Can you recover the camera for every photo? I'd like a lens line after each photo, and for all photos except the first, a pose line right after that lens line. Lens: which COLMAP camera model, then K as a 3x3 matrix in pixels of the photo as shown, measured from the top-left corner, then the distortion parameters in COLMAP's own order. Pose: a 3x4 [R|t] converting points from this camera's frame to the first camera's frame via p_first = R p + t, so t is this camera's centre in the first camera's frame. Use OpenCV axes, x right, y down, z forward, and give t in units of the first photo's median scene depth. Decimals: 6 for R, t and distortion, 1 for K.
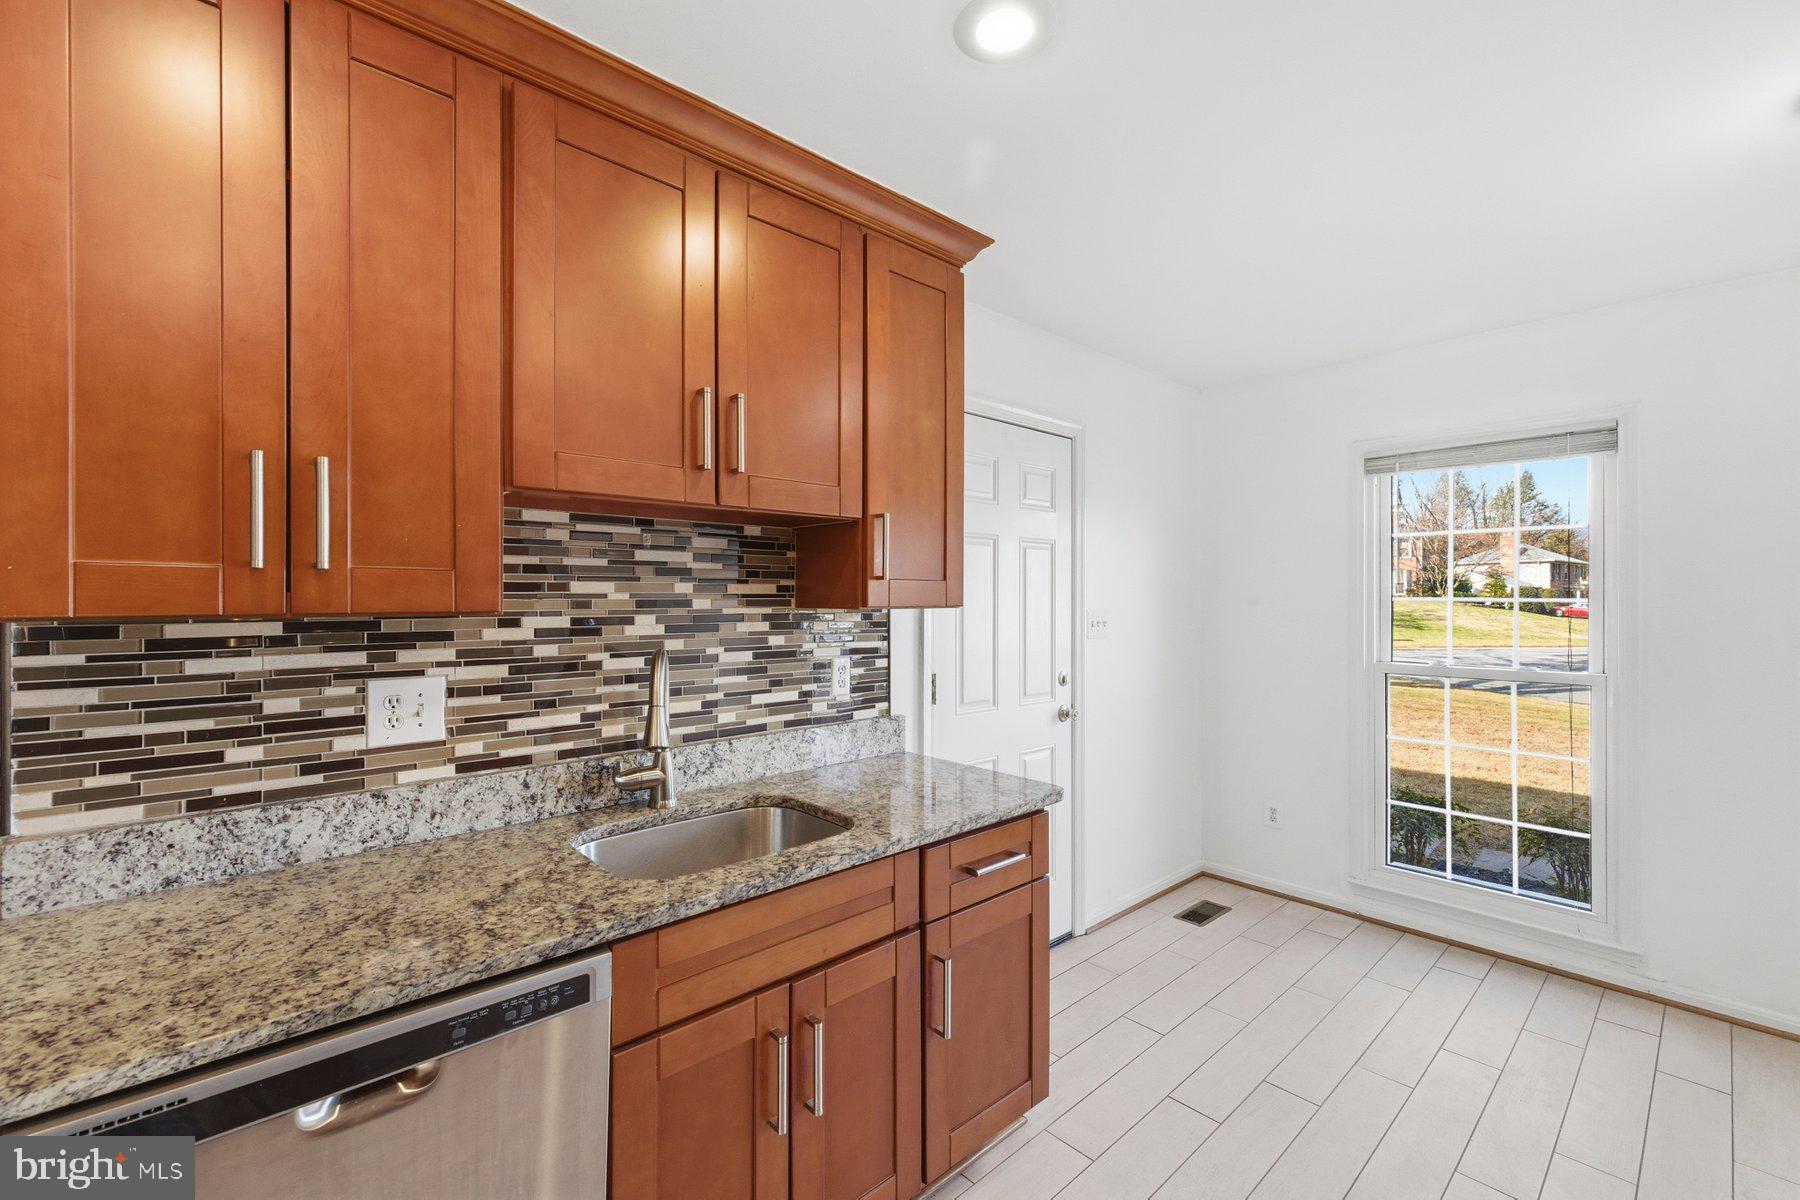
lens RADIAL K [[765.4, 0, 897.4], [0, 765.4, 591.5], [0, 0, 1]] dist [0.001653, 0.000362]
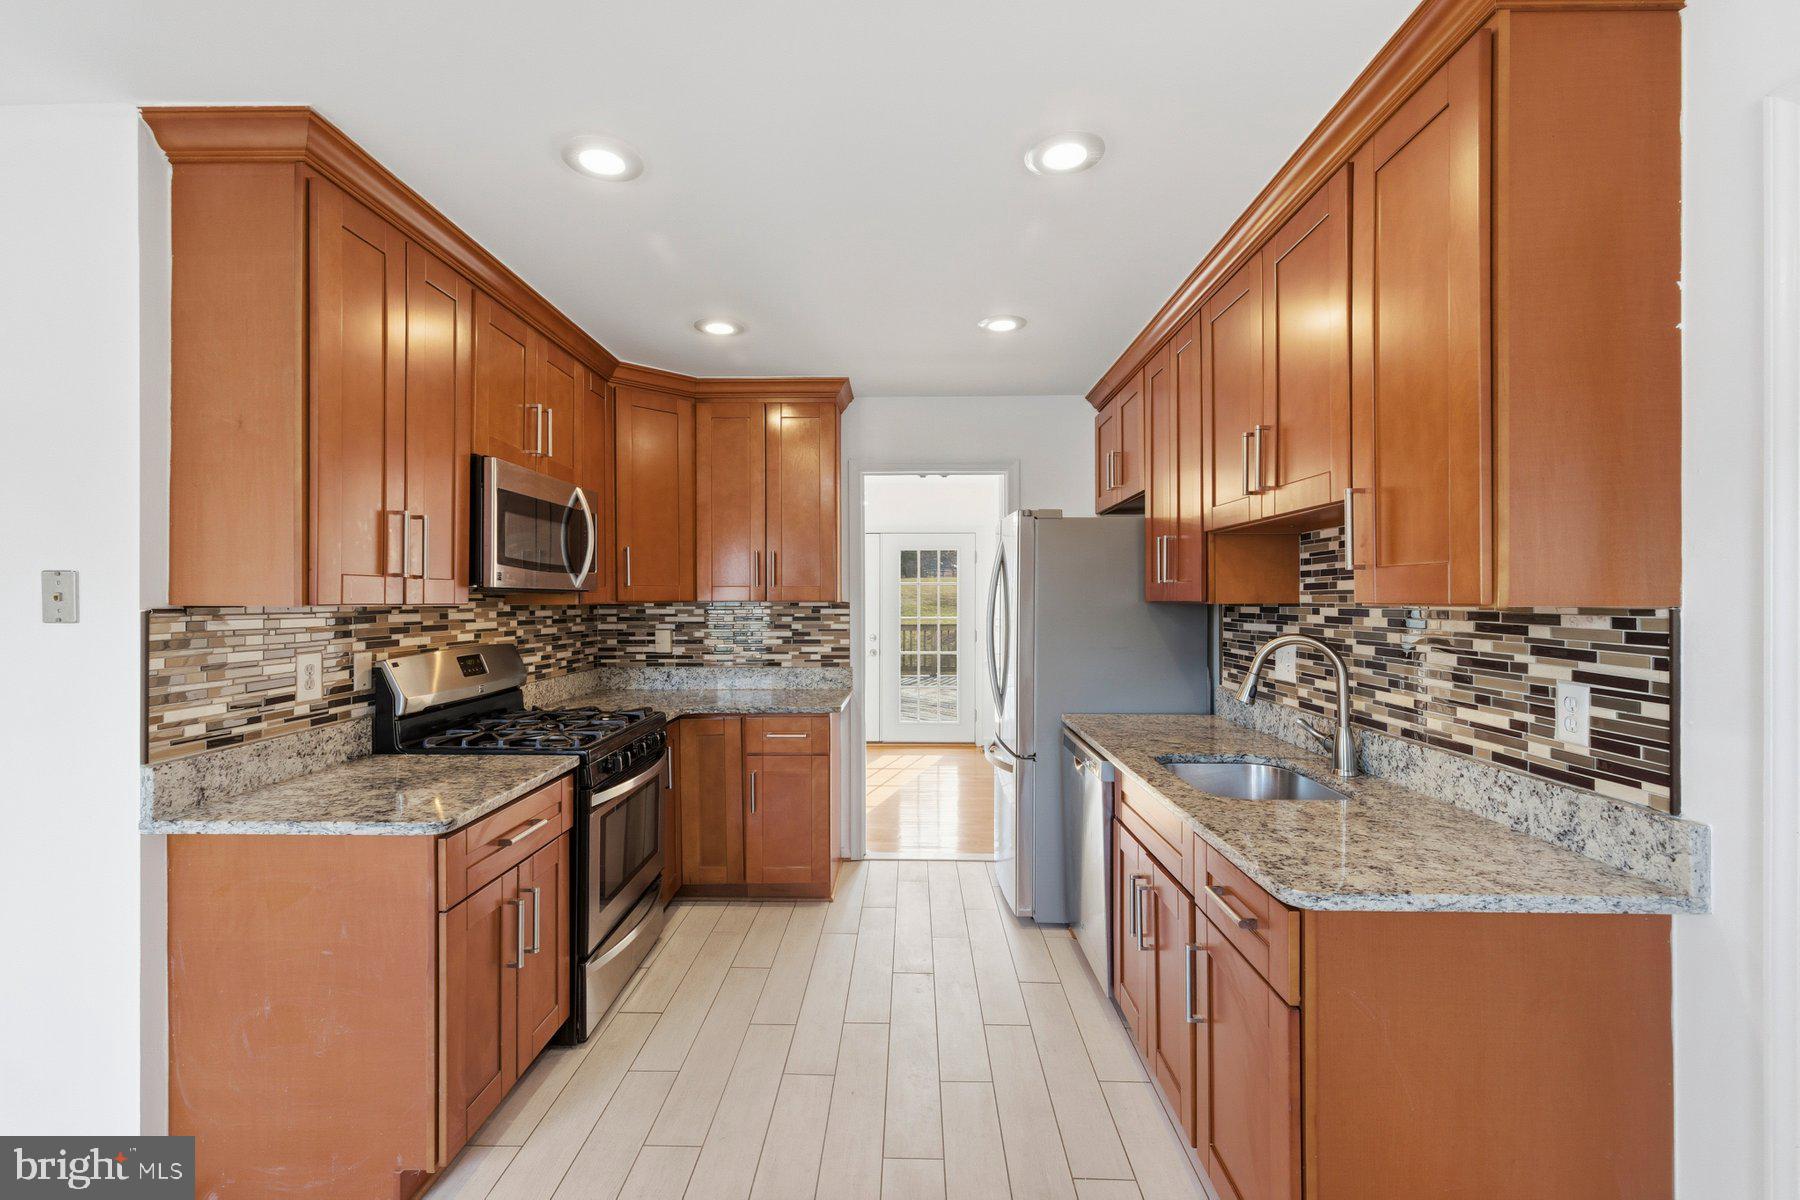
lens RADIAL K [[765.4, 0, 897.4], [0, 765.4, 591.5], [0, 0, 1]] dist [0.001653, 0.000362]
pose [[-0.691531, -0.020394, -0.722059, 0.792491], [-0.014130, 0.999792, -0.014706, 0.026550], [0.722209, 0.000033, -0.691675, 1.053182]]
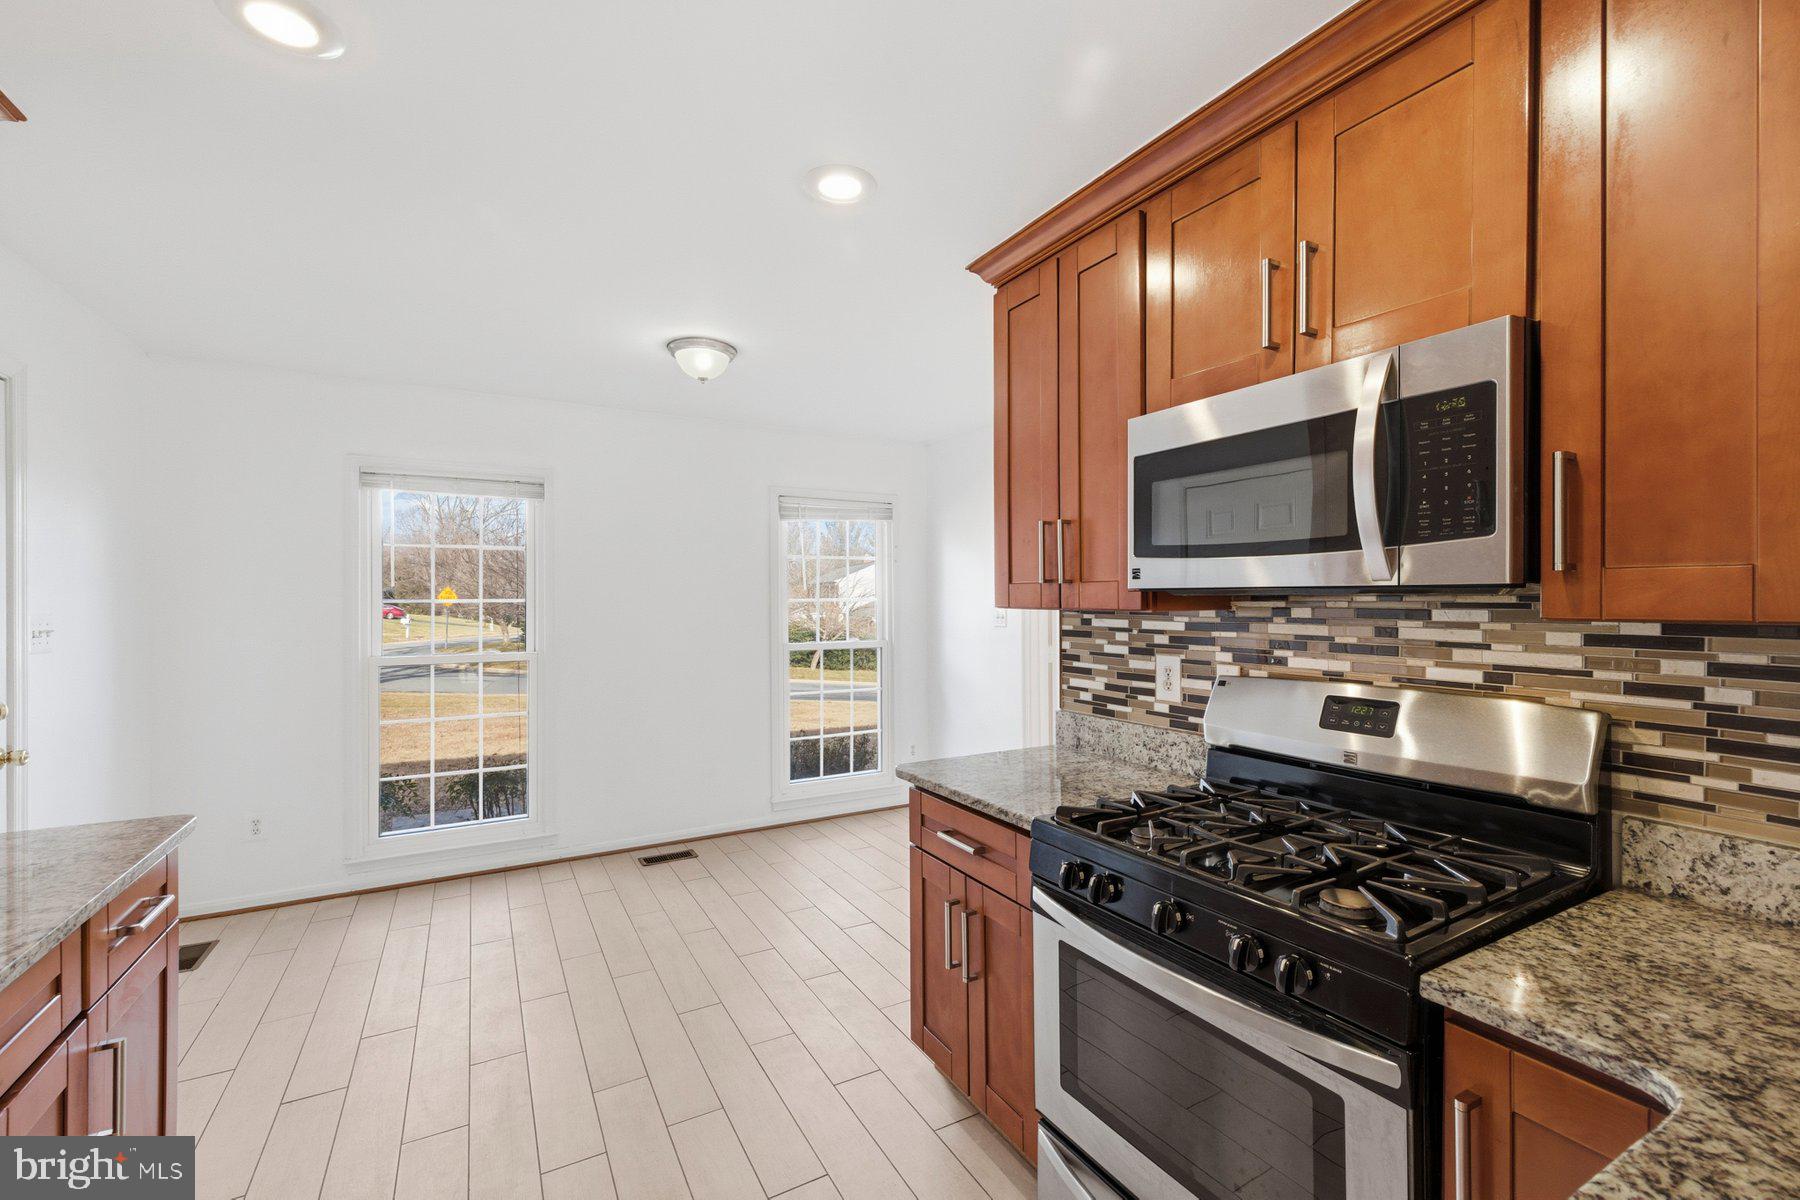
lens RADIAL K [[765.4, 0, 897.4], [0, 765.4, 591.5], [0, 0, 1]] dist [0.001653, 0.000362]
pose [[0.235215, -0.003726, 0.971936, -0.377558], [0.008360, 0.999963, 0.001810, 0.013862], [-0.971907, 0.007699, 0.235237, 0.016771]]
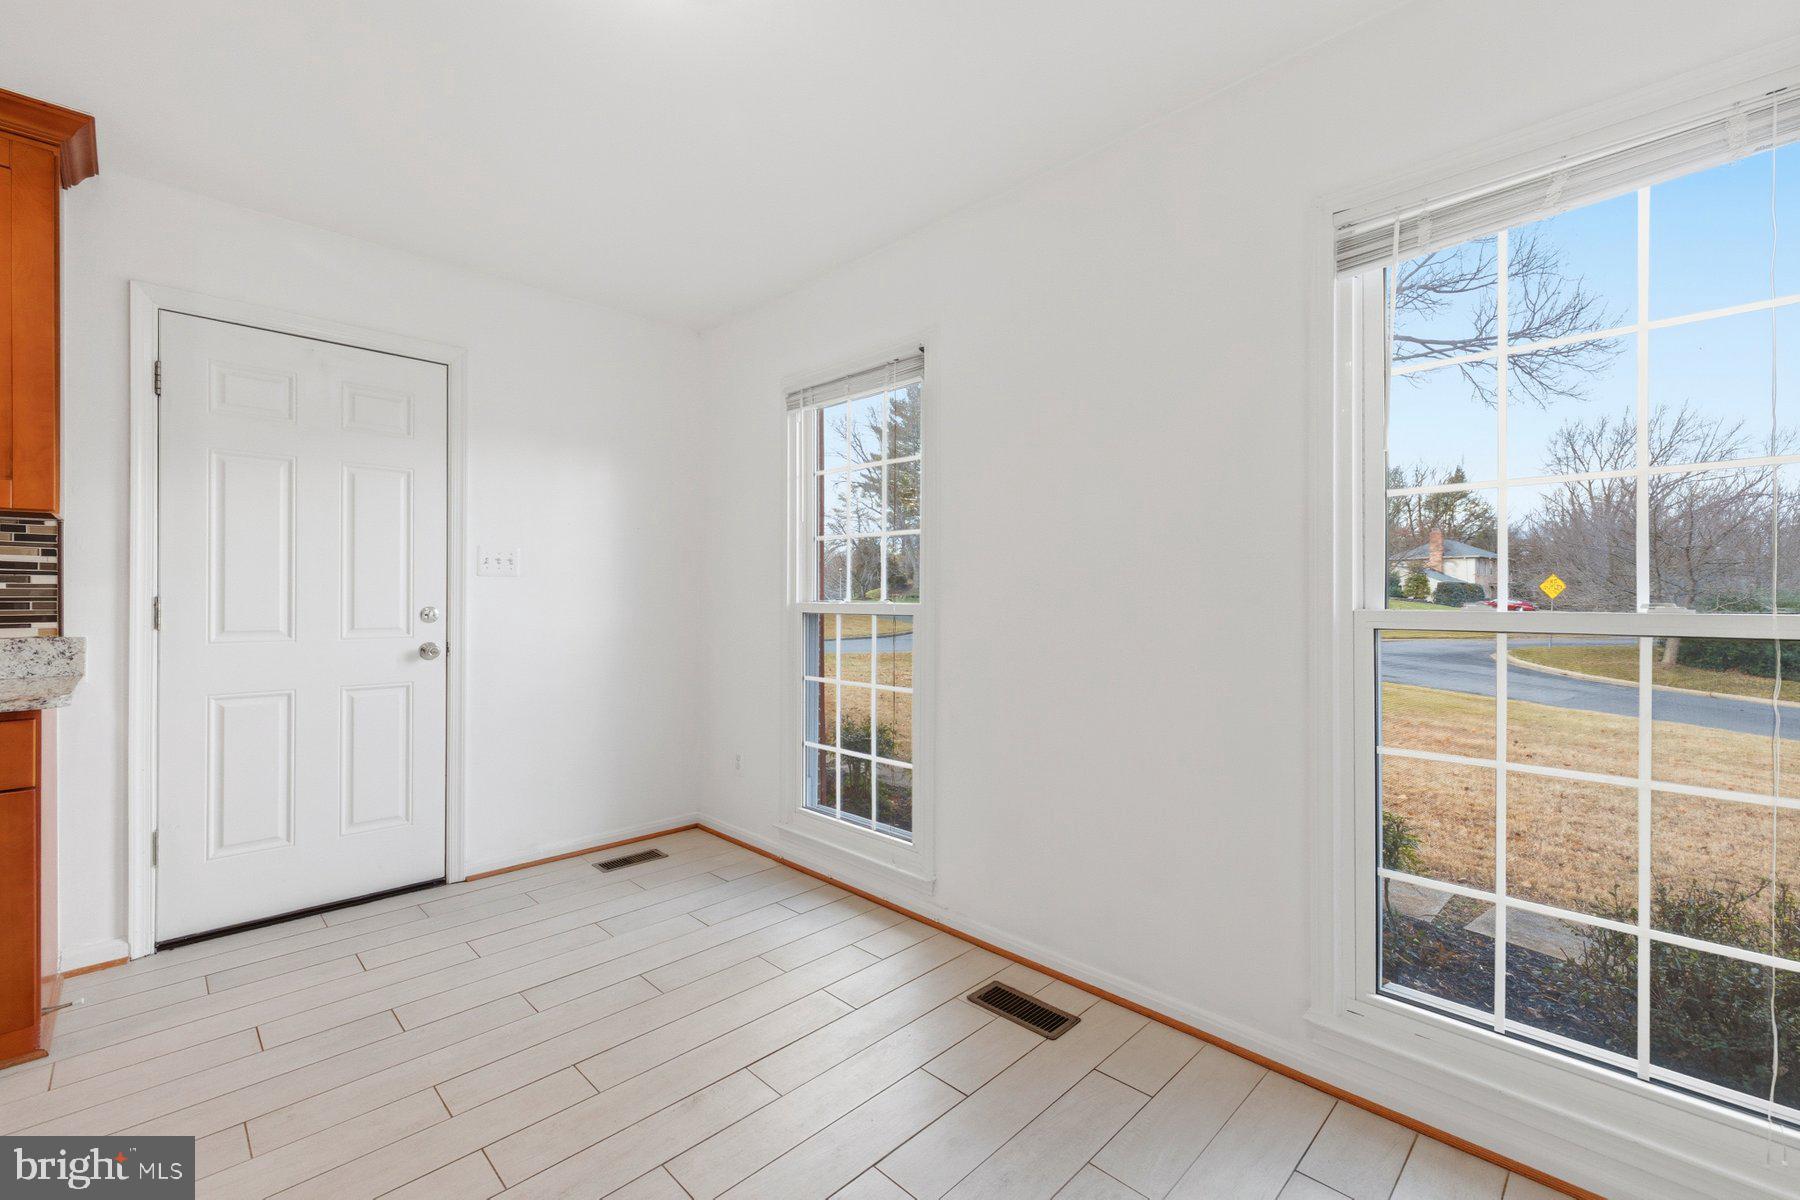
lens RADIAL K [[765.4, 0, 897.4], [0, 765.4, 591.5], [0, 0, 1]] dist [0.001653, 0.000362]
pose [[0.998844, -0.000106, 0.048075, 1.036543], [-0.000128, 0.999988, 0.004872, 0.110244], [-0.048075, -0.004873, 0.998832, 0.017924]]
